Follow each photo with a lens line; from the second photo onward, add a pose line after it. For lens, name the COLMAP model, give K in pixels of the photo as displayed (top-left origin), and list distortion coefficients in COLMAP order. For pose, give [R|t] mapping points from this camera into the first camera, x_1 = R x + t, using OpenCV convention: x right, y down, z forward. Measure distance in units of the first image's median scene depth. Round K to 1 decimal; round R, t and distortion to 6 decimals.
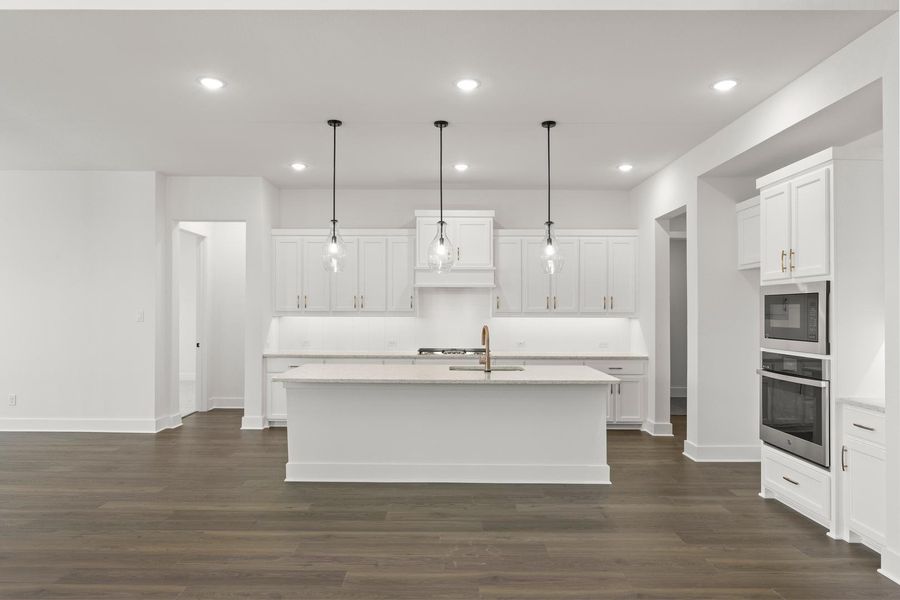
lens RADIAL K [[548.7, 0, 455.5], [0, 548.7, 313.7], [0, 0, 1]] dist [0.005584, -0.005993]
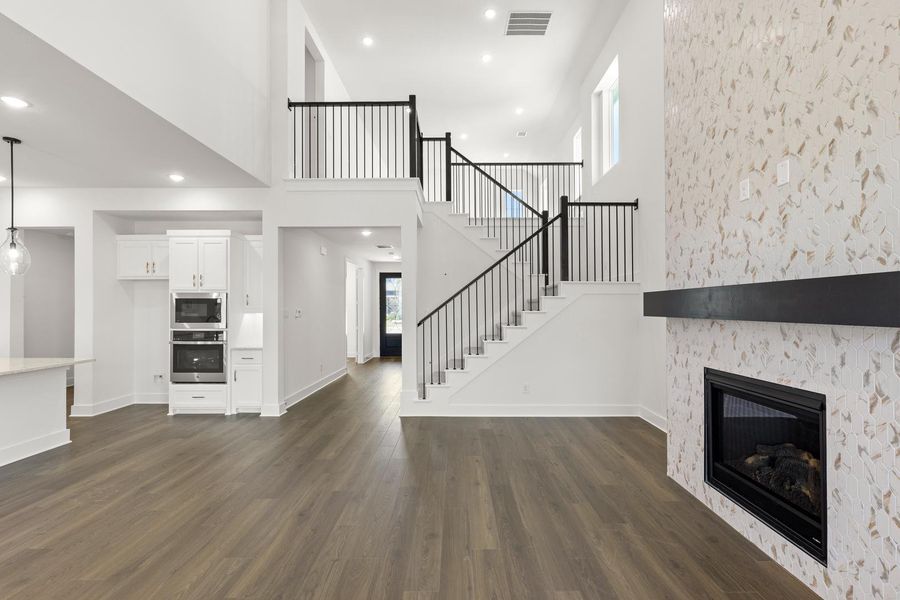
lens RADIAL K [[405.6, 0, 448.2], [0, 405.6, 302.4], [0, 0, 1]] dist [0.004522, 0.001992]
pose [[0.015448, 0.010121, 0.999829, -0.645682], [0.003720, 0.999941, -0.010179, -0.003418], [-0.999874, 0.003876, 0.015410, 0.099976]]
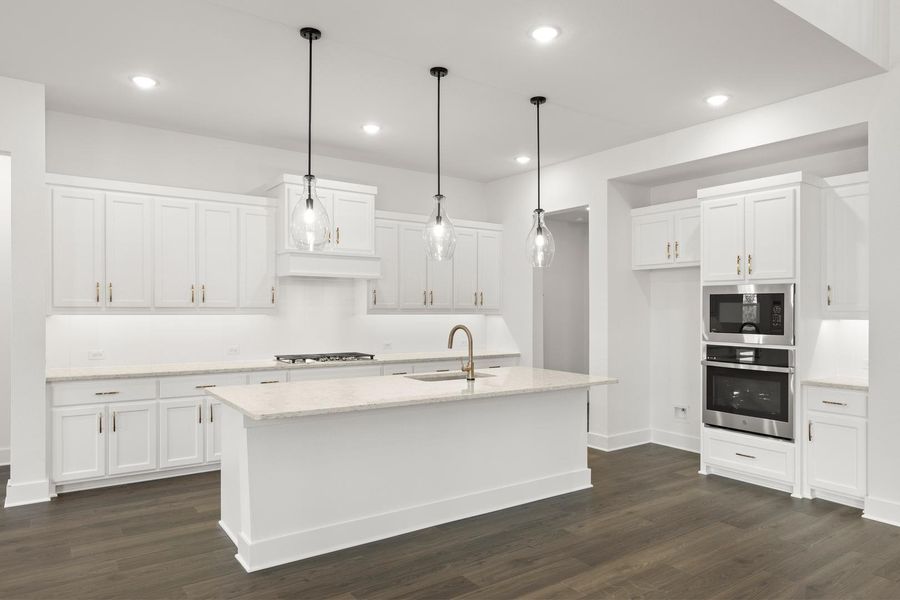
lens RADIAL K [[577.4, 0, 452.2], [0, 577.4, 311.8], [0, 0, 1]] dist [-0.000388, -0.000226]
pose [[0.817200, -0.002381, 0.576350, -0.492538], [-0.000265, 0.999990, 0.004507, -0.002695], [-0.576354, -0.003836, 0.817191, 0.304522]]
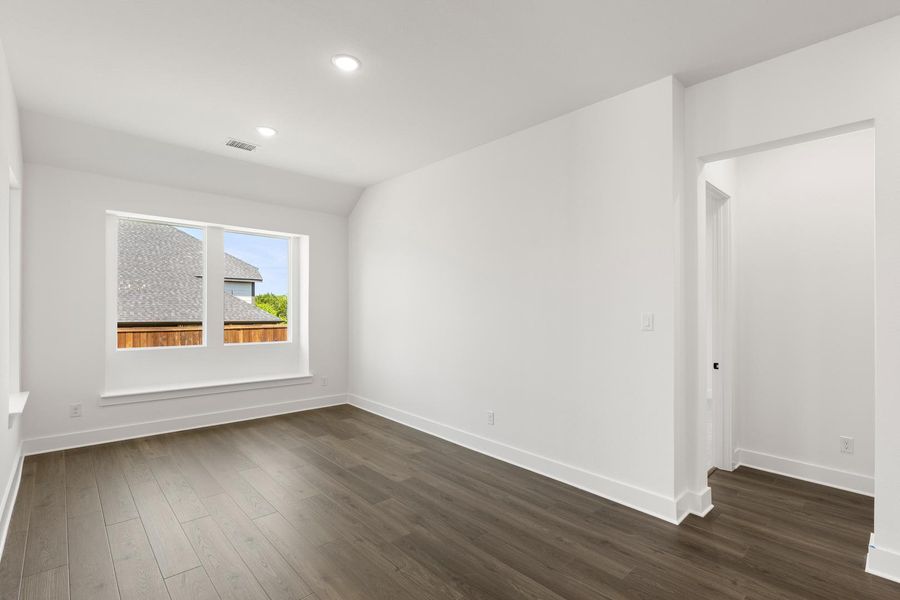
lens RADIAL K [[405.6, 0, 446.7], [0, 405.6, 308.4], [0, 0, 1]] dist [0.004522, 0.001992]
pose [[0.648795, -0.016624, -0.760782, -0.450245], [0.002235, 0.999799, -0.019941, -0.003145], [0.760960, 0.011238, 0.648702, 0.643913]]
